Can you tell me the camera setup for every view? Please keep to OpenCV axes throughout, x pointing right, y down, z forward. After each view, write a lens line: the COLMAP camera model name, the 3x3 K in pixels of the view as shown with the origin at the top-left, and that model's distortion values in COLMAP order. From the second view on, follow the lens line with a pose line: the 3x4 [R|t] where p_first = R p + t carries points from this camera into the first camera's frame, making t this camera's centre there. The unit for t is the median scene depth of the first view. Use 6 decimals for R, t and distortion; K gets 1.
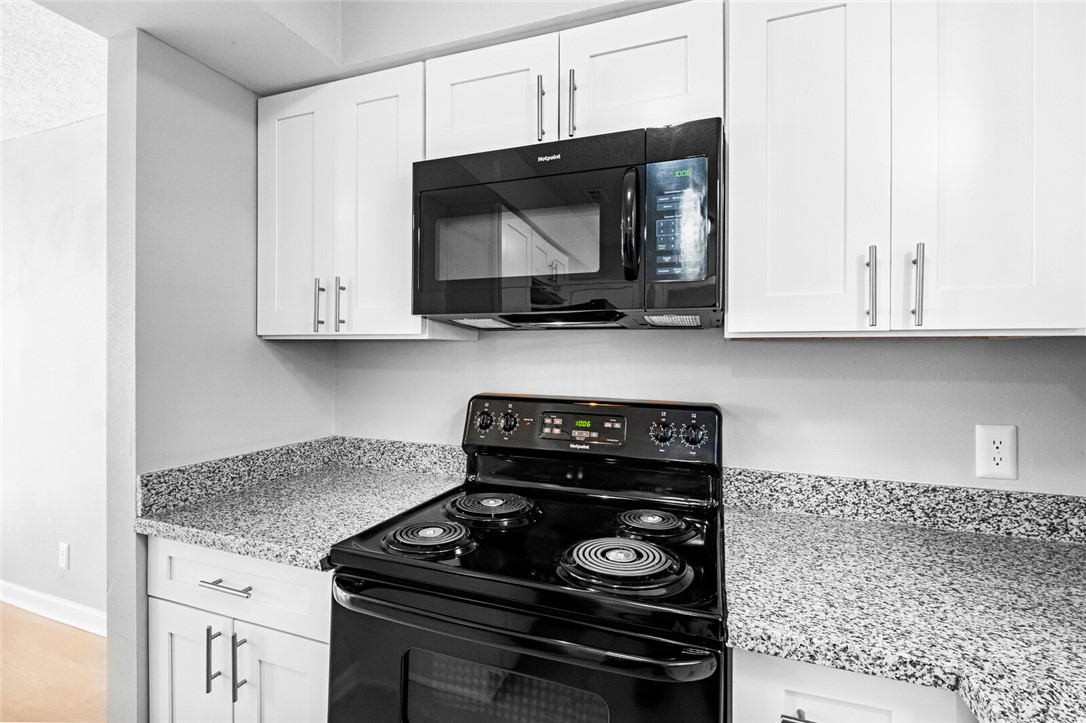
lens RADIAL K [[486.4, 0, 548.0], [0, 486.4, 359.2], [0, 0, 1]] dist [-0.004522, -0.002495]
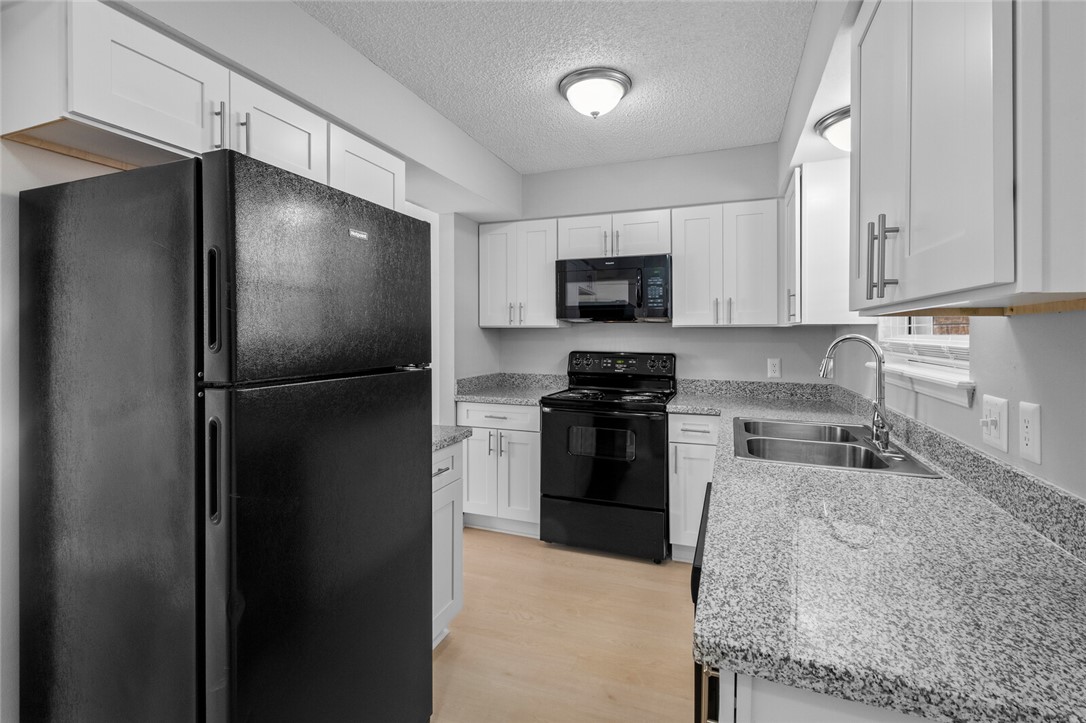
lens RADIAL K [[490.6, 0, 554.9], [0, 490.6, 332.7], [0, 0, 1]] dist [0.008523, -0.002074]
pose [[0.999974, -0.006455, 0.003265, -0.273947], [0.006491, 0.999917, -0.011148, 0.013442], [-0.003193, 0.011169, 0.999933, -1.533029]]
